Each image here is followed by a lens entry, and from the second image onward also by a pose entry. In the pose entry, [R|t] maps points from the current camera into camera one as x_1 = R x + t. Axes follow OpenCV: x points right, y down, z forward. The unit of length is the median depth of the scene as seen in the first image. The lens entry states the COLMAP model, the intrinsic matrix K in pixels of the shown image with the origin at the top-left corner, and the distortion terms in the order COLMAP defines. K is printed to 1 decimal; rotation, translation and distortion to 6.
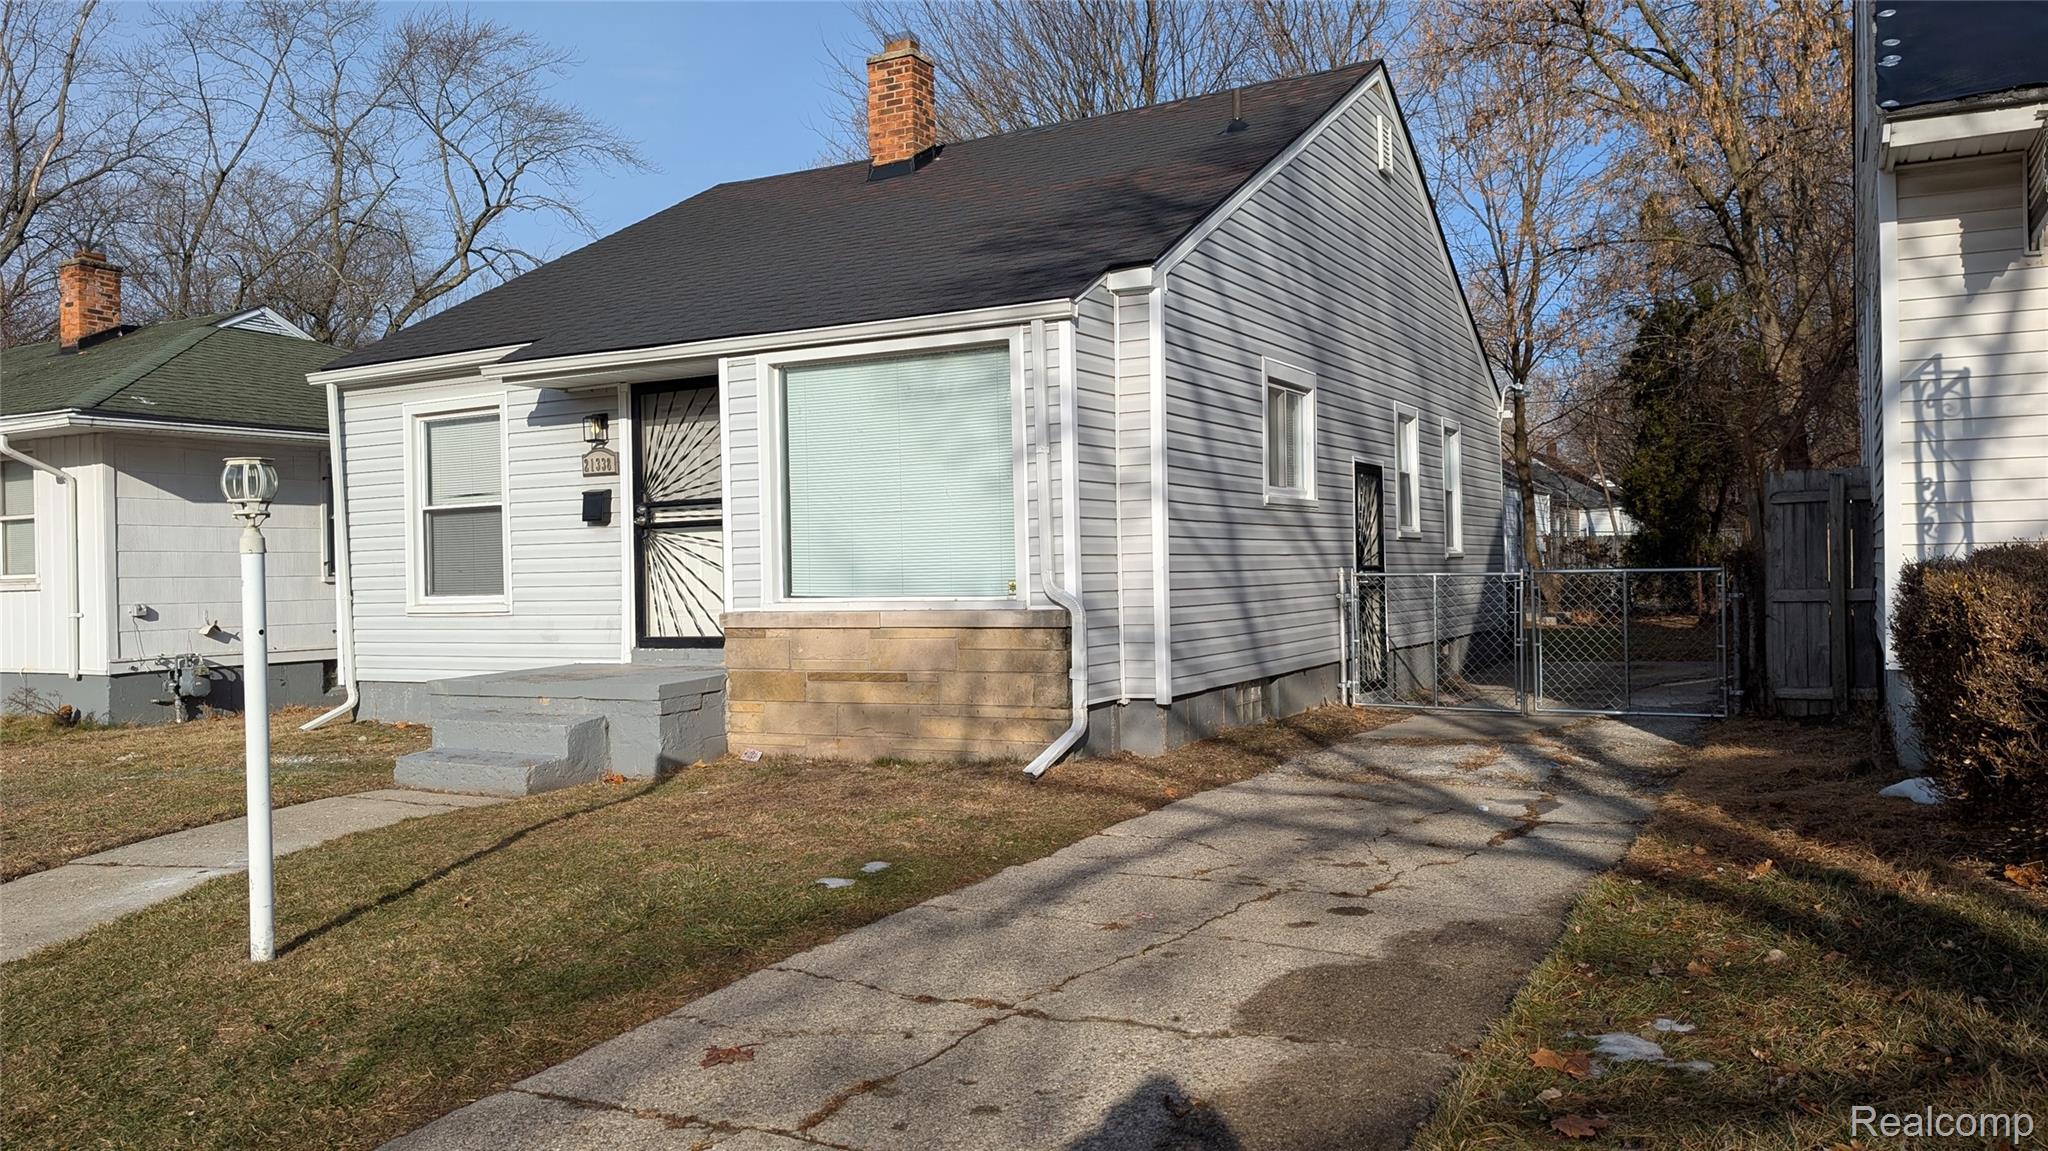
lens RADIAL K [[1472.1, 0, 1045.5], [0, 1472.1, 571.2], [0, 0, 1]] dist [0.045375, -0.027709]
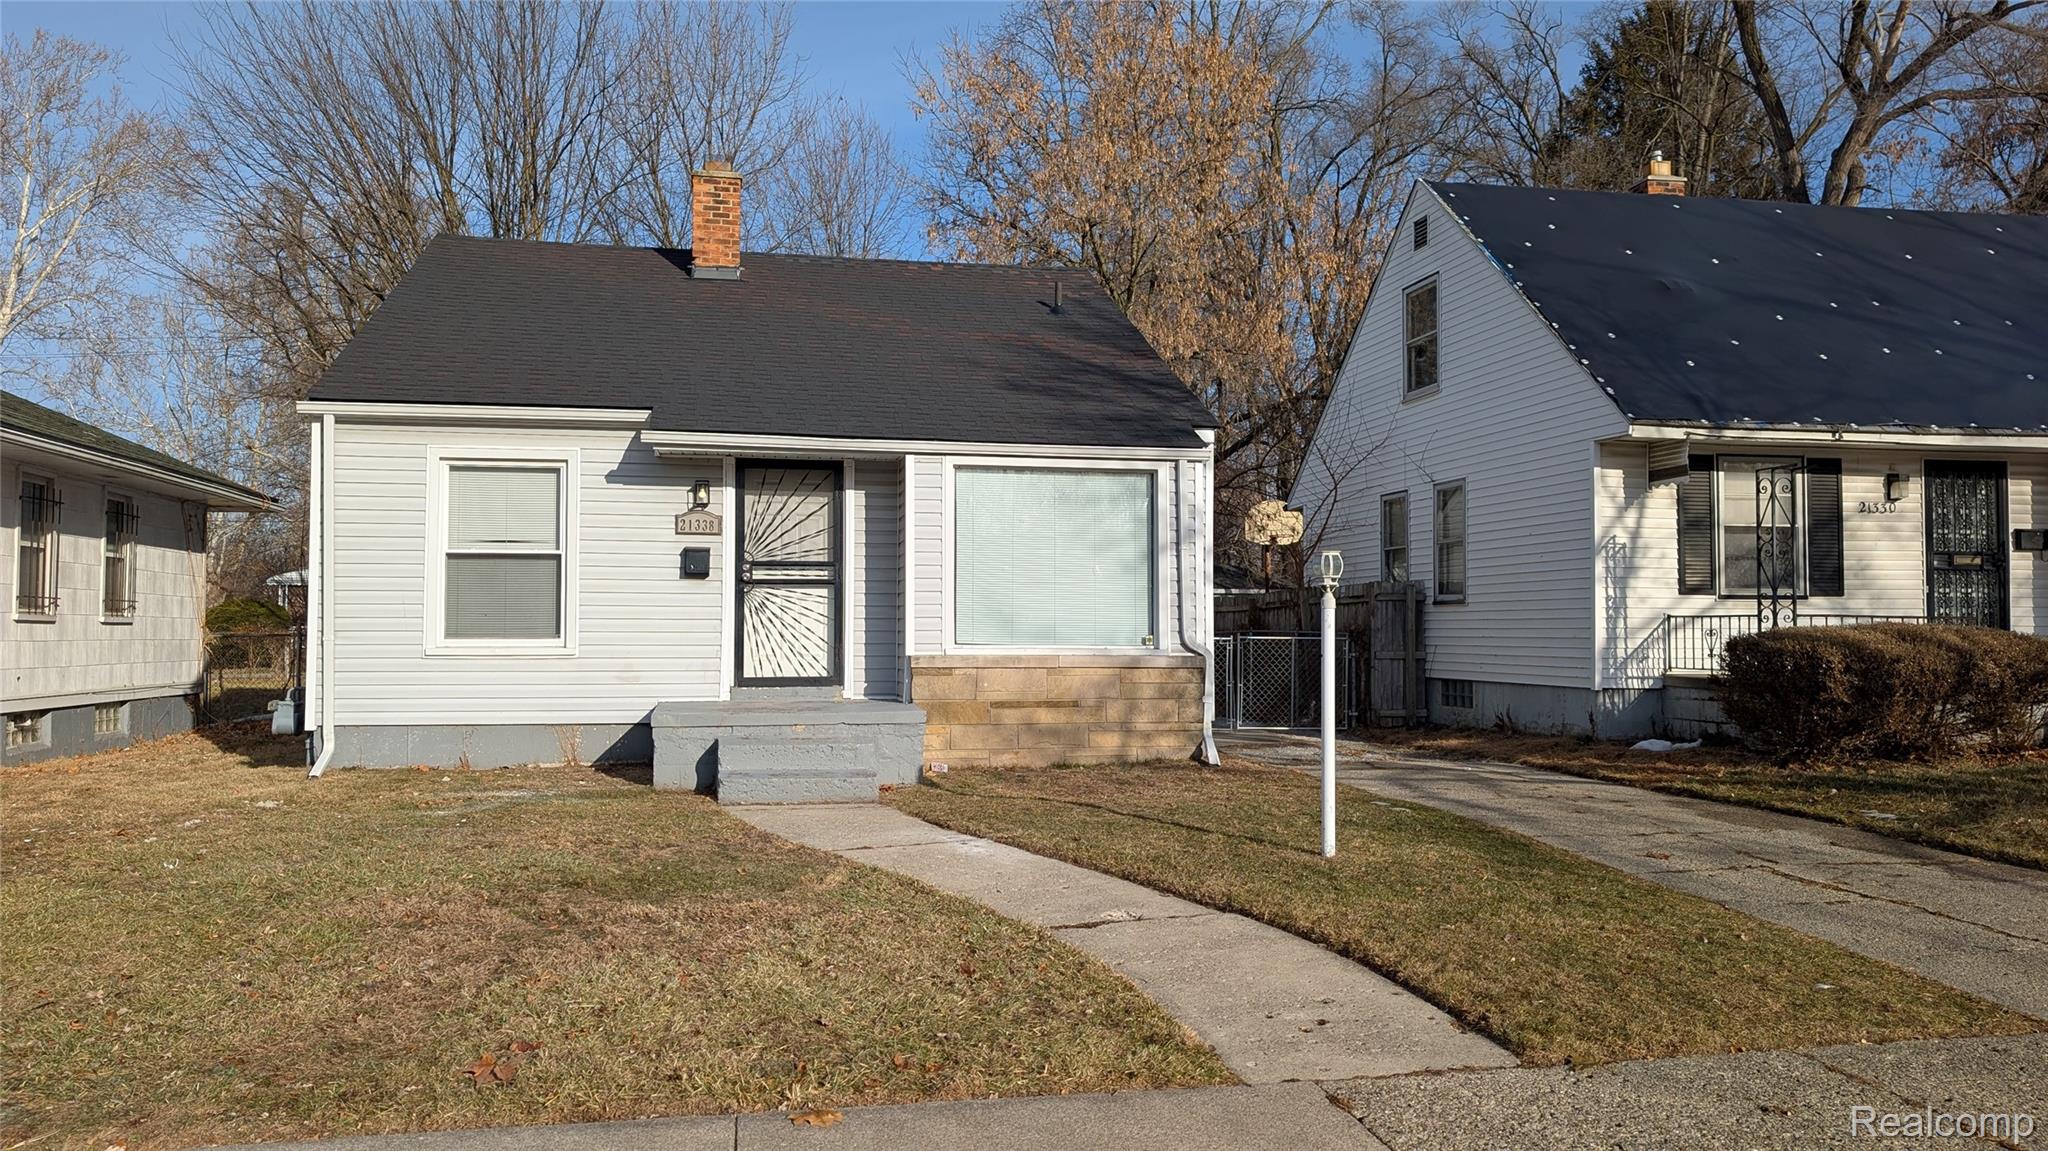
lens RADIAL K [[1472.1, 0, 1033.3], [0, 1472.1, 570.6], [0, 0, 1]] dist [0.045375, -0.027709]
pose [[0.772382, 0.050868, 0.633118, -0.958342], [-0.020665, 0.998273, -0.054995, 0.023190], [-0.634822, 0.029393, 0.772099, -0.042285]]
